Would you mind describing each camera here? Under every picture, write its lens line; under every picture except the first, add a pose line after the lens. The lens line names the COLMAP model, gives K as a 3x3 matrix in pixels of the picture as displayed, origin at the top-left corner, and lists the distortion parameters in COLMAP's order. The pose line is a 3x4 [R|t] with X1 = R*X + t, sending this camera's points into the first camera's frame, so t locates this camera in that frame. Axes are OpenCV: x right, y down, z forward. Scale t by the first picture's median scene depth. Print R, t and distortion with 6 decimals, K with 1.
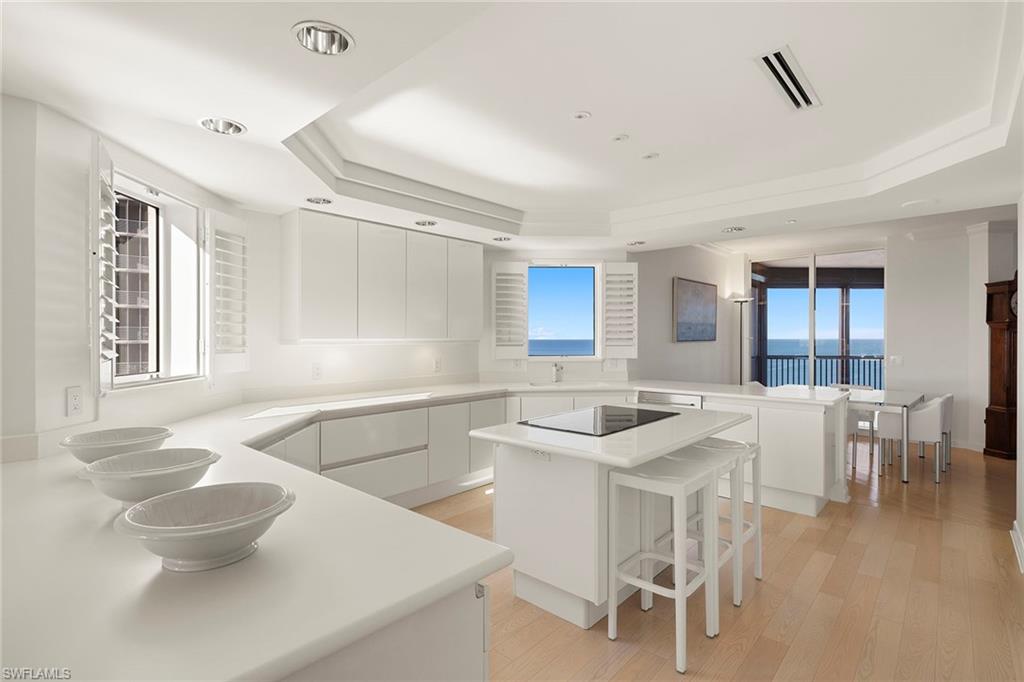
lens RADIAL K [[495.0, 0, 507.8], [0, 495.0, 338.5], [0, 0, 1]] dist [-0.000609, -0.000149]
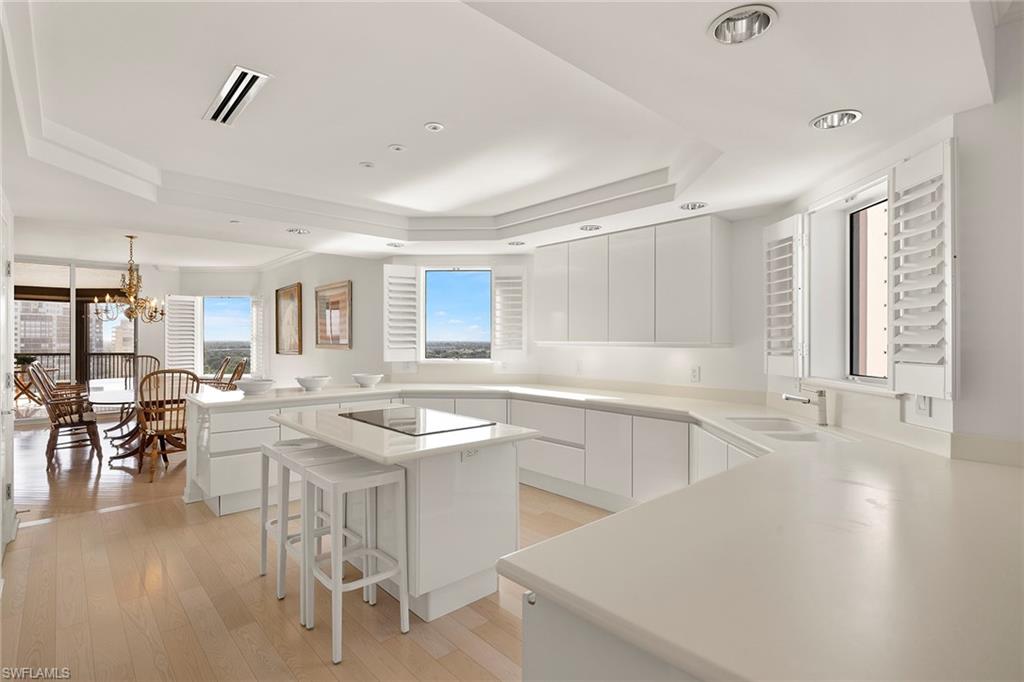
lens RADIAL K [[495.0, 0, 507.8], [0, 495.0, 338.5], [0, 0, 1]] dist [-0.000609, -0.000149]
pose [[-0.097344, -0.004648, -0.995240, 0.967572], [-0.008020, 0.999960, -0.003886, -0.001109], [0.995219, 0.007604, -0.097377, 1.044764]]
